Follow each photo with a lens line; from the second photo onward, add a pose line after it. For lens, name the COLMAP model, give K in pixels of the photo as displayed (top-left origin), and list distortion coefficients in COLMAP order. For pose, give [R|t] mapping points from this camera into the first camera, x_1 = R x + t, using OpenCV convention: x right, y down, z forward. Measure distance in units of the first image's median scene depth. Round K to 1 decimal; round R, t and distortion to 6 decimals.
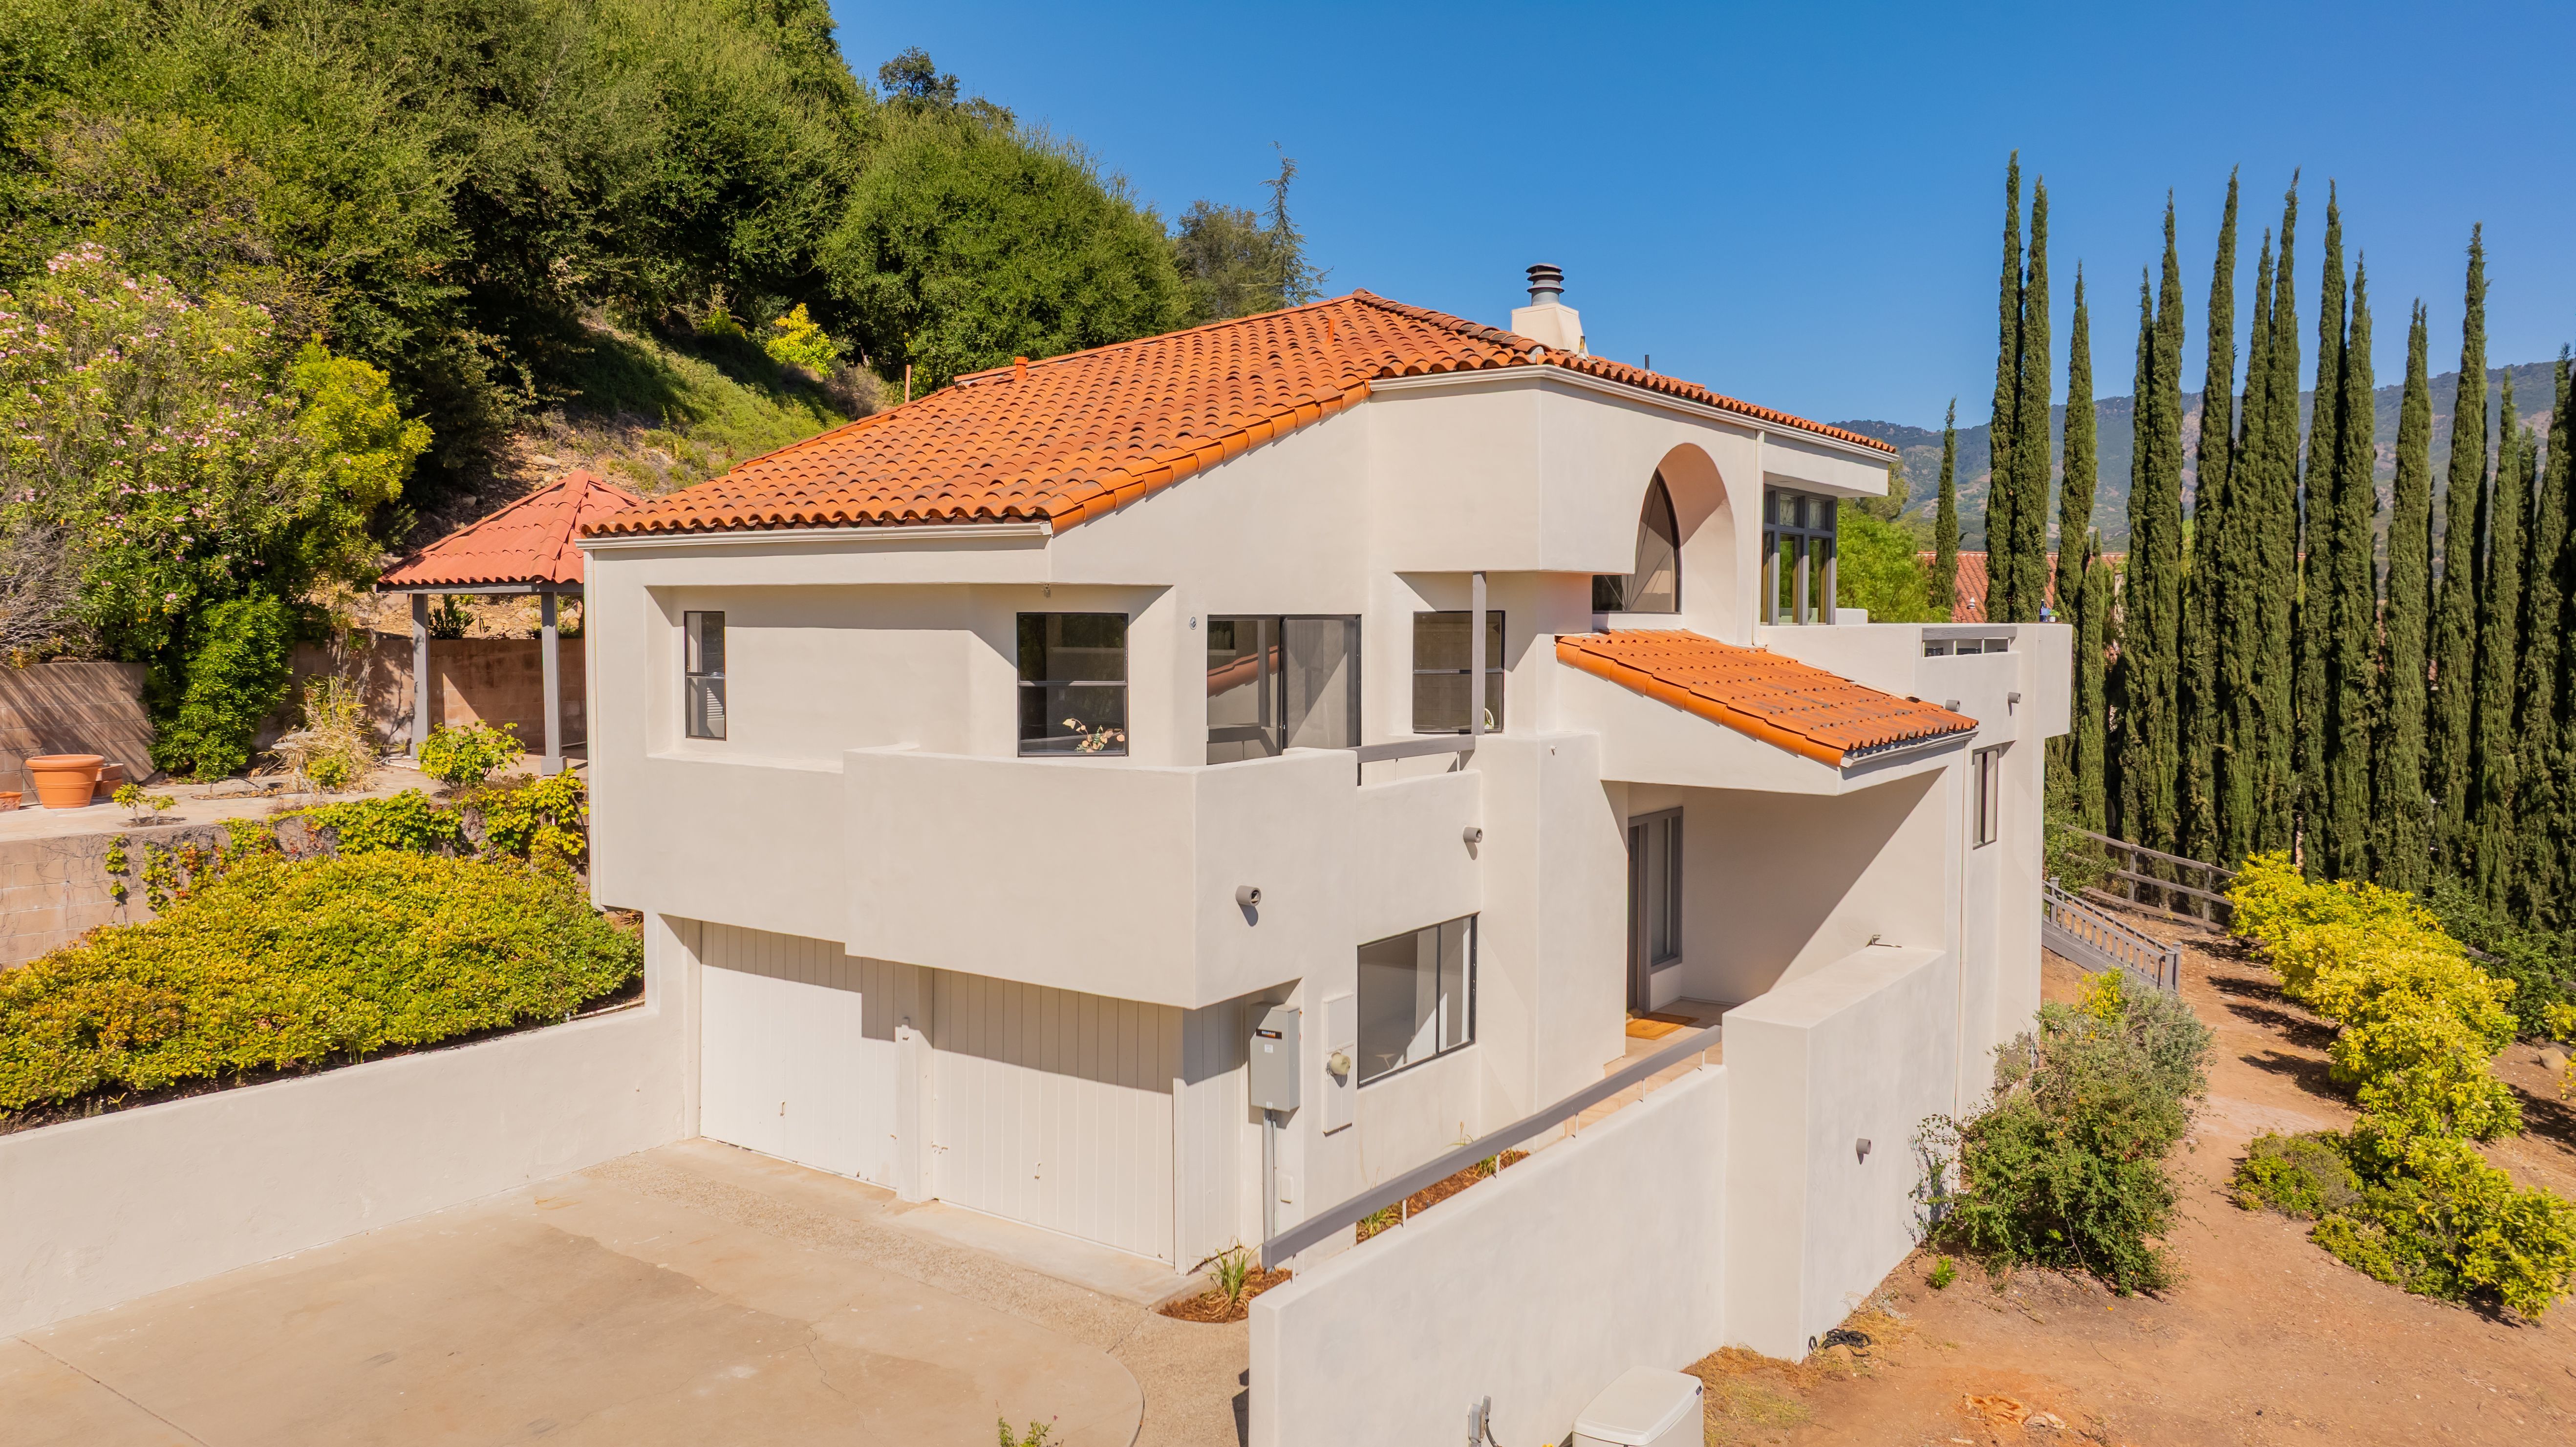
lens RADIAL K [[1849.6, 0, 1288.0], [0, 1849.6, 723.5], [0, 0, 1]] dist [-0.048827, 0.055827]
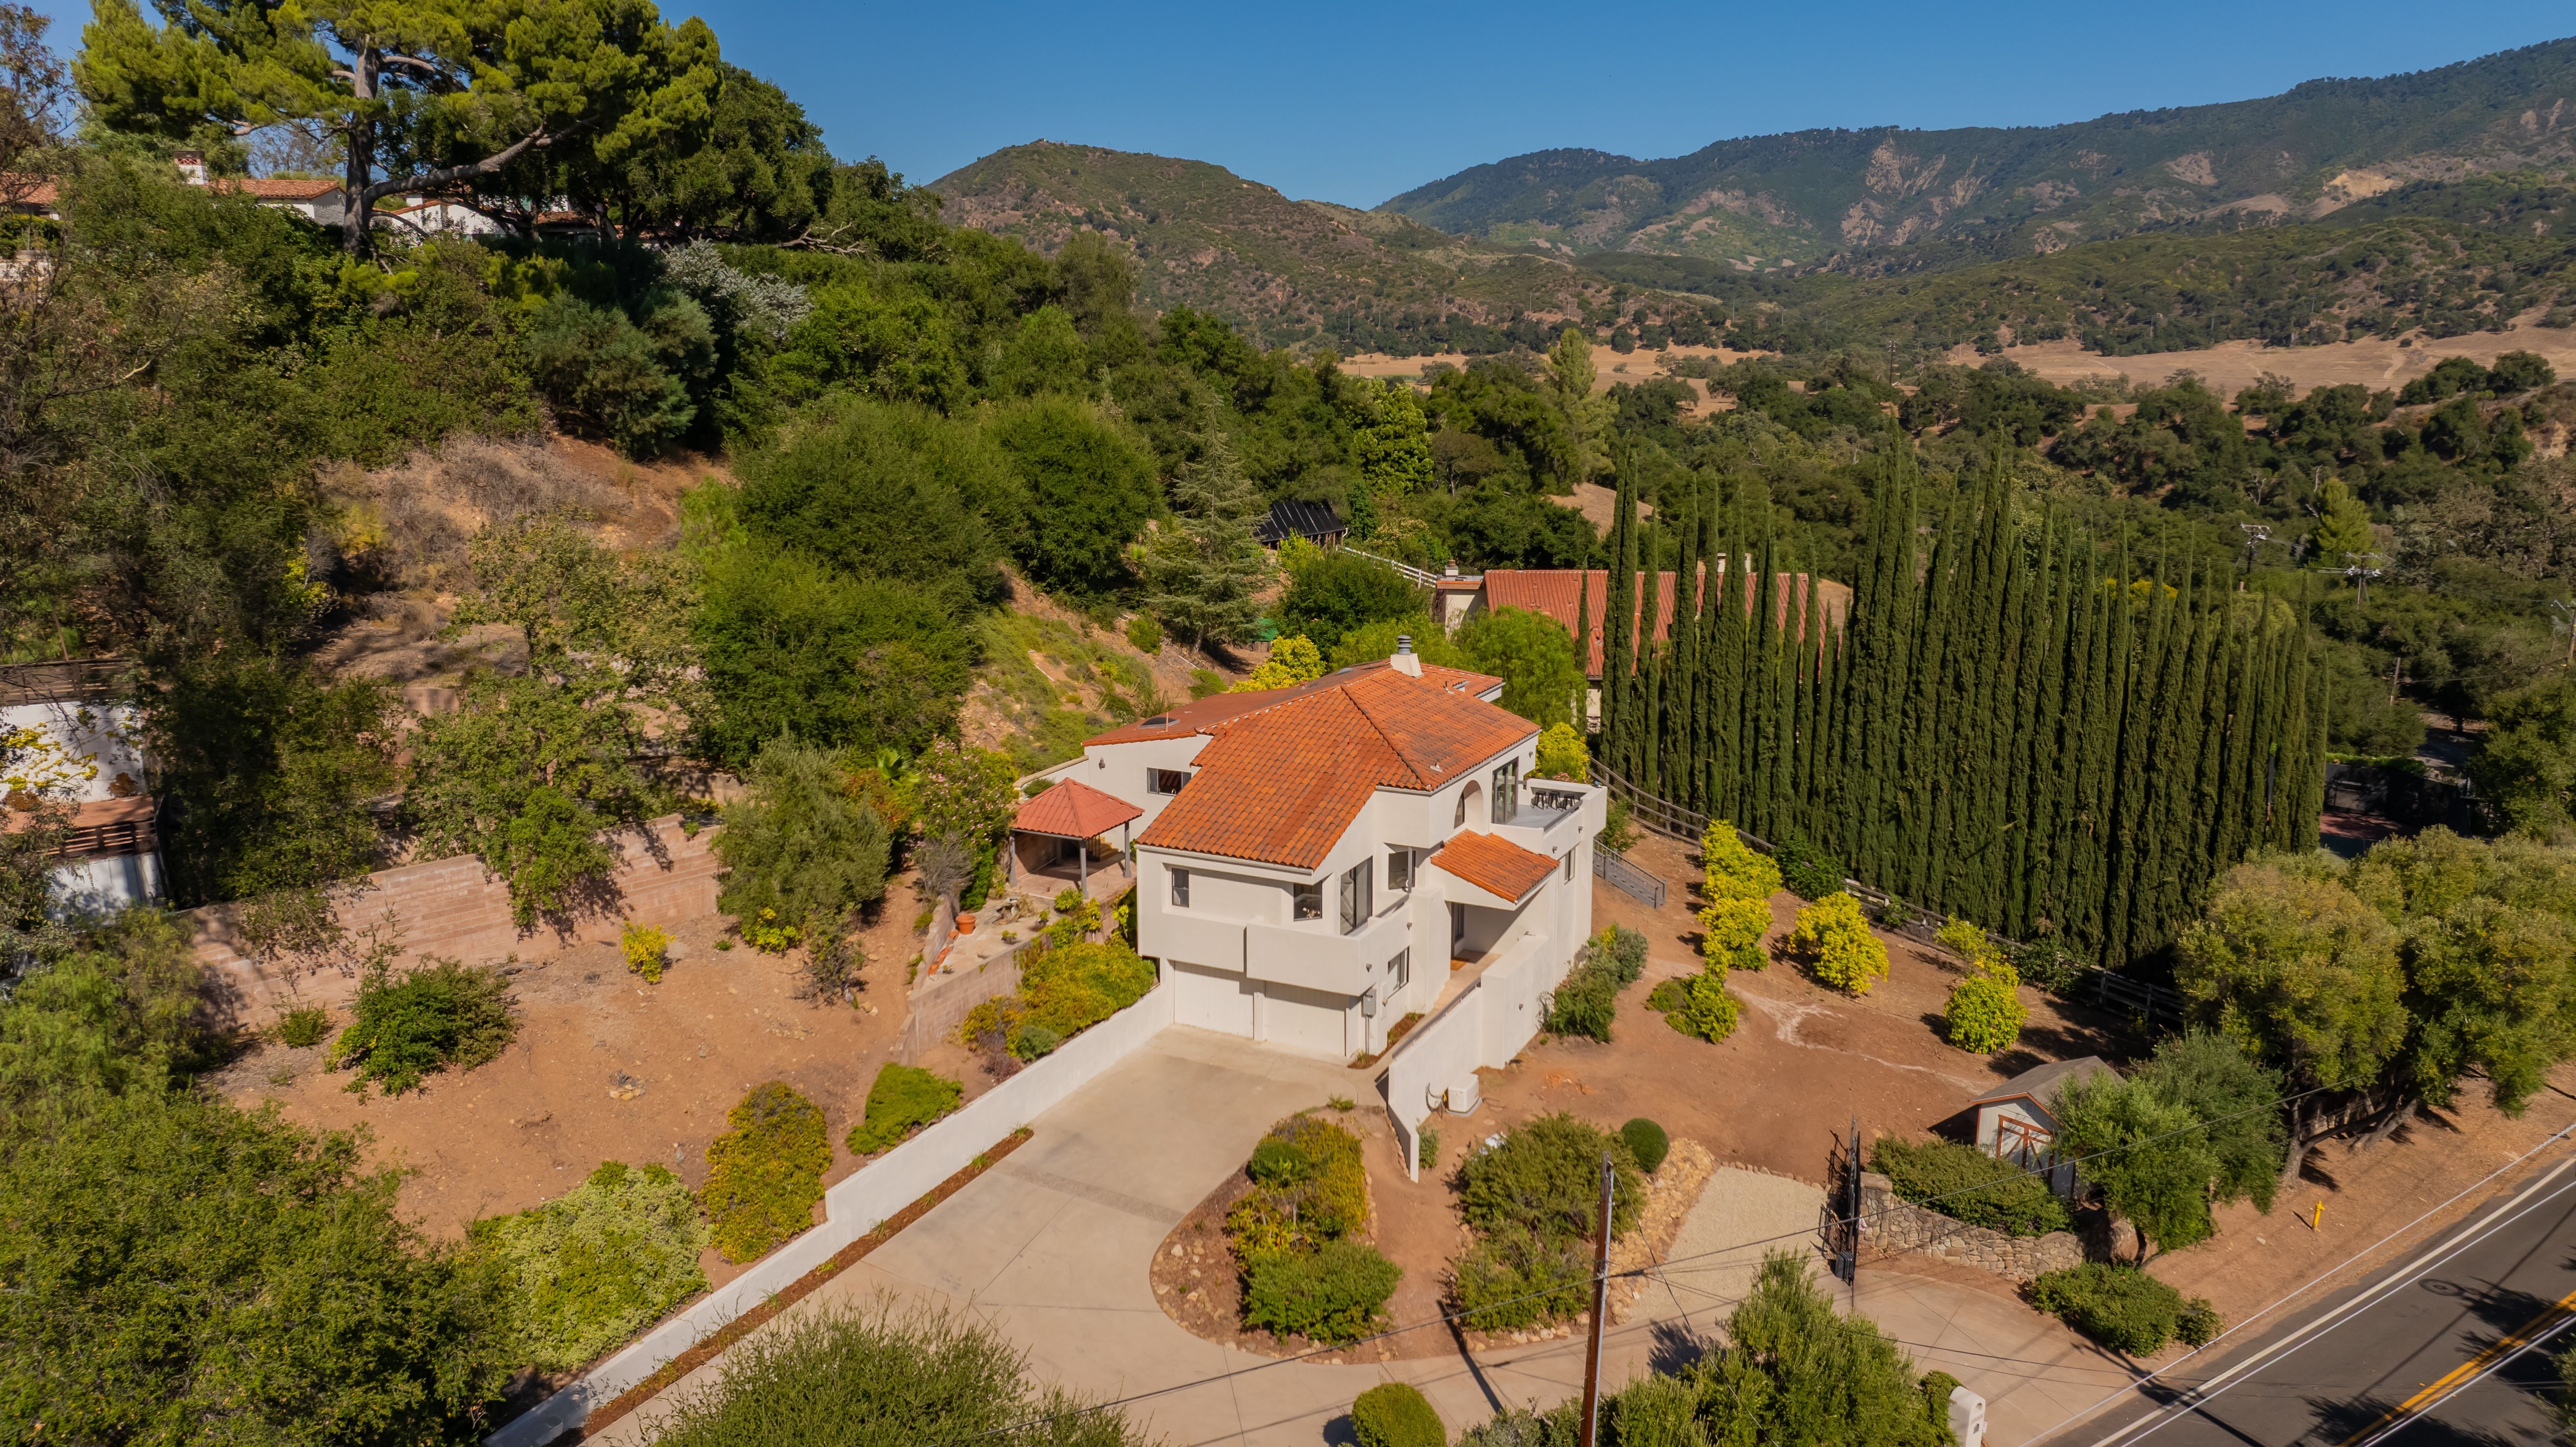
lens RADIAL K [[1817.8, 0, 1279.8], [0, 1817.8, 739.8], [0, 0, 1]] dist [-0.004722, -0.002244]
pose [[0.989316, -0.034123, 0.141735, -0.276028], [0.011808, 0.987783, 0.155390, -0.367995], [-0.145306, -0.152057, 0.977632, -1.007871]]
